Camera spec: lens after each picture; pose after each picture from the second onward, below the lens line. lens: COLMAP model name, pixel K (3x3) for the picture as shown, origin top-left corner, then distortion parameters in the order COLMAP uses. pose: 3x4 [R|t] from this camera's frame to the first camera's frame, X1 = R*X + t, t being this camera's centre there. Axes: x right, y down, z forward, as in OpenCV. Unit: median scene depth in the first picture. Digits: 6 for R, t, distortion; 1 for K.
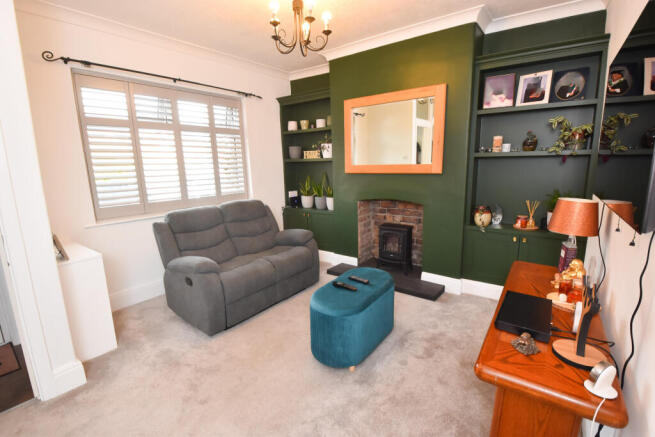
lens RADIAL K [[301.2, 0, 329.8], [0, 301.2, 220.5], [0, 0, 1]] dist [0.027661, -0.035528]
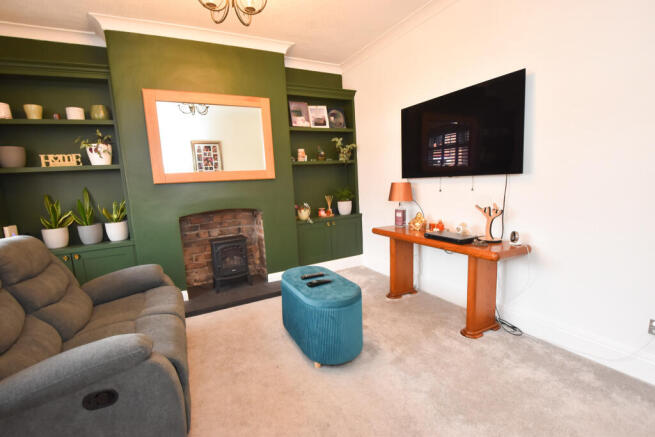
lens RADIAL K [[301.2, 0, 329.8], [0, 301.2, 220.5], [0, 0, 1]] dist [0.027661, -0.035528]
pose [[0.419901, -0.133584, 0.897685, -0.469803], [0.208100, 0.976927, 0.048035, -0.014614], [-0.883390, 0.166638, 0.438012, 0.307699]]
